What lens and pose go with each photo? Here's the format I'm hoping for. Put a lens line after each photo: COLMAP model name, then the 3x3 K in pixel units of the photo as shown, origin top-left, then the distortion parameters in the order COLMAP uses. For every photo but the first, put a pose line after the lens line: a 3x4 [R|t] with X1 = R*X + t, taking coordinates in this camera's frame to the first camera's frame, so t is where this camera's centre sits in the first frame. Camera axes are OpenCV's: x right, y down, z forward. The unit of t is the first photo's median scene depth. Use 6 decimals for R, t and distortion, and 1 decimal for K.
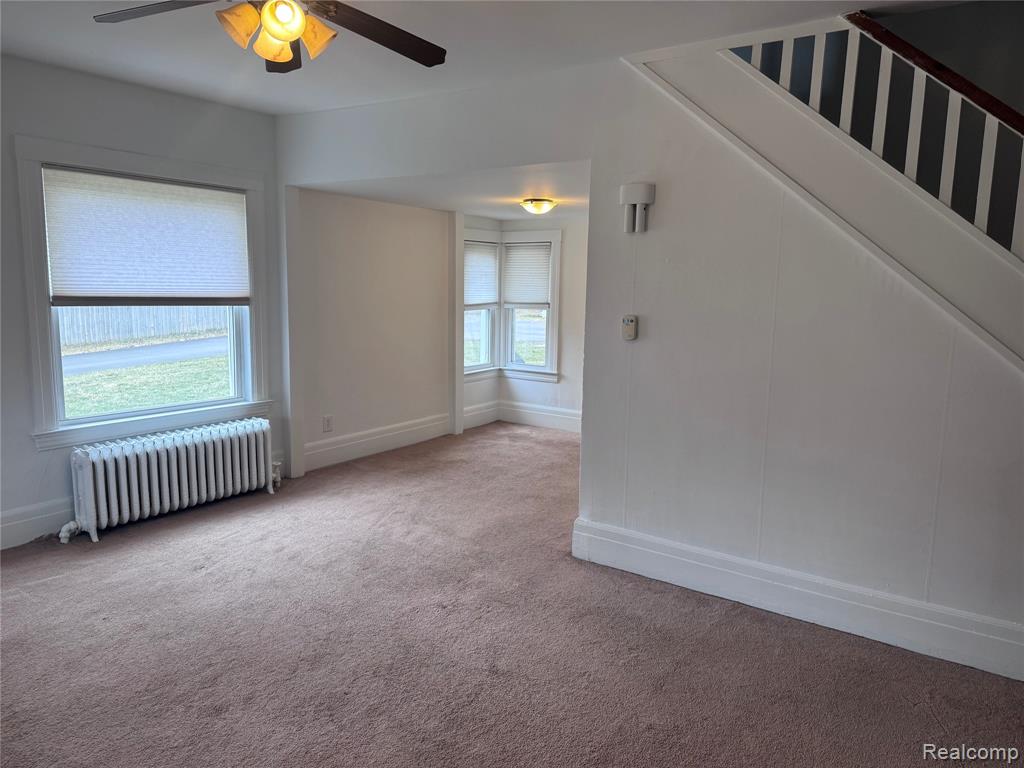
lens RADIAL K [[713.3, 0, 512.0], [0, 713.3, 384.0], [0, 0, 1]] dist [0.059740, -0.049071]
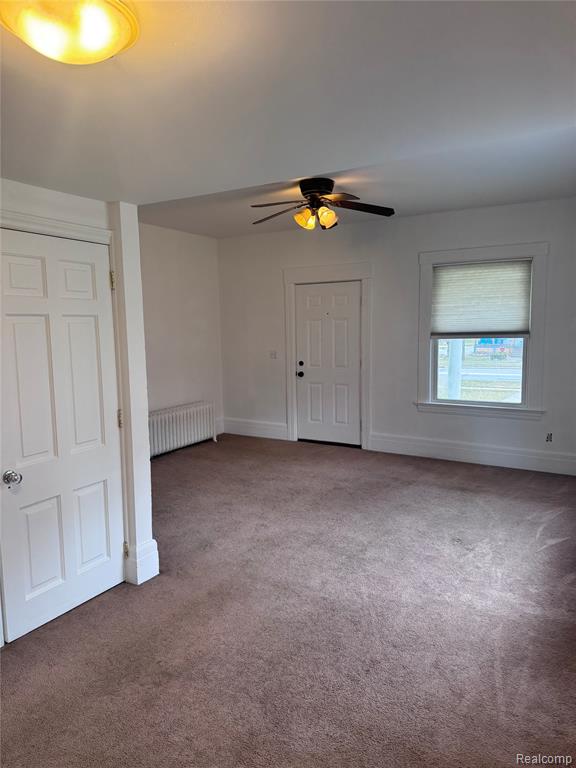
lens RADIAL K [[535.0, 0, 284.6], [0, 535.0, 383.9], [0, 0, 1]] dist [0.059740, -0.049071]
pose [[-0.996208, 0.010343, -0.086391, -0.038085], [-0.010934, 0.970156, 0.242233, -0.234412], [0.086319, 0.242259, -0.966364, 1.727173]]
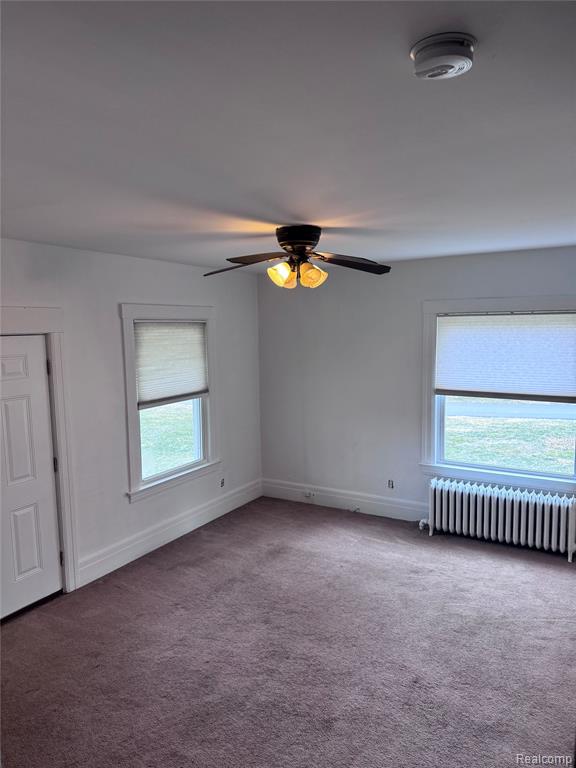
lens RADIAL K [[535.0, 0, 284.6], [0, 535.0, 383.9], [0, 0, 1]] dist [0.059740, -0.049071]
pose [[0.094271, 0.094929, -0.991010, 0.625768], [-0.124937, 0.988702, 0.082823, -0.199043], [0.987676, 0.116006, 0.105066, 0.516315]]
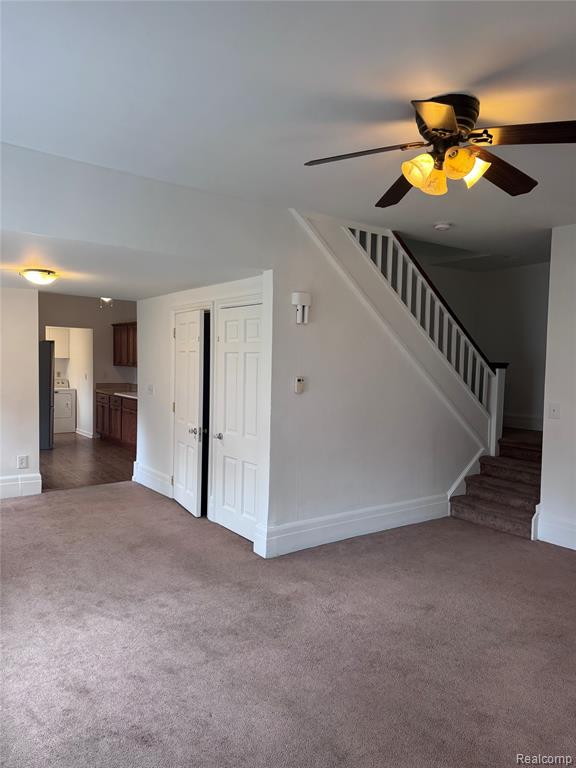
lens RADIAL K [[545.1, 0, 287.7], [0, 545.1, 376.5], [0, 0, 1]] dist [0.167240, -0.302293]
pose [[0.326766, -0.048552, 0.943857, -0.856931], [0.123584, 0.992300, 0.008259, -0.099951], [-0.936990, 0.113947, 0.330250, 0.583387]]
